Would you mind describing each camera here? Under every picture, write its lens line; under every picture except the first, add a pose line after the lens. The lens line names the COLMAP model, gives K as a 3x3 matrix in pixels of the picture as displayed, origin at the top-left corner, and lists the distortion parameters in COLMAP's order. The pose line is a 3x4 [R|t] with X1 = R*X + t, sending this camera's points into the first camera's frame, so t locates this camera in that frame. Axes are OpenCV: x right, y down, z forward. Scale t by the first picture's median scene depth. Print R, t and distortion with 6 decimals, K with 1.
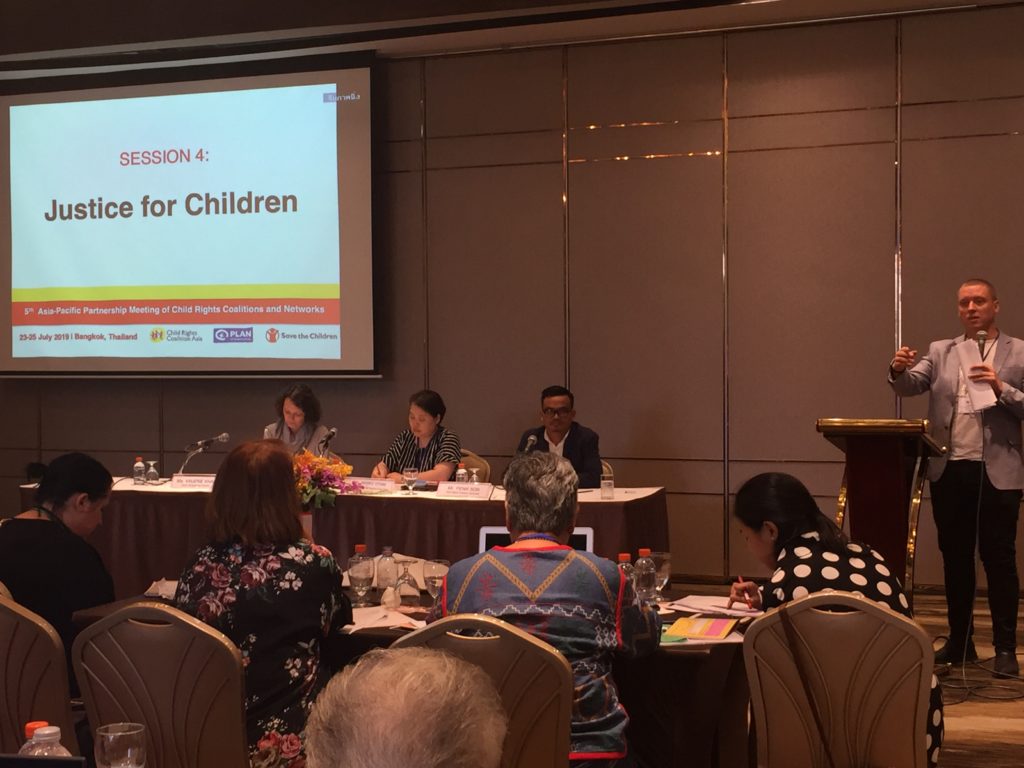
lens RADIAL K [[1560.7, 0, 512.0], [0, 1560.7, 384.0], [0, 0, 1]] dist [0.141614, -0.010898]
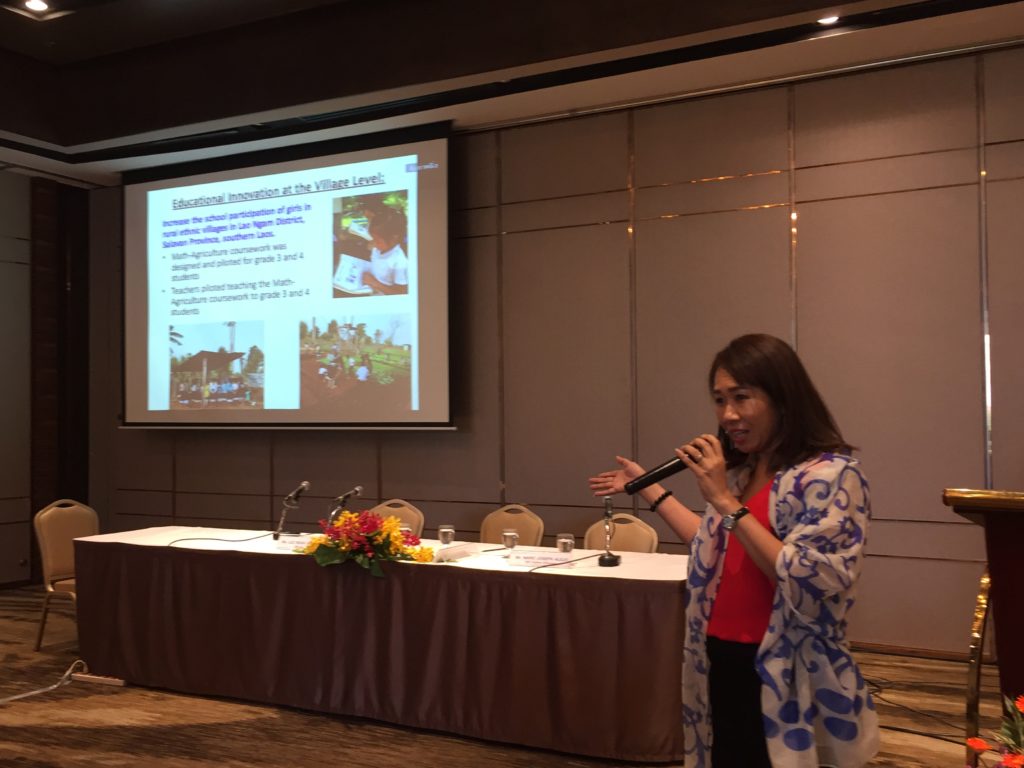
lens RADIAL K [[1003.4, 0, 514.3], [0, 1003.4, 362.3], [0, 0, 1]] dist [0.062059, -0.026978]
pose [[0.993440, -0.003512, -0.114298, 0.032853], [-0.004674, 0.997446, -0.071274, -0.001355], [0.114257, 0.071341, 0.990886, 0.344798]]
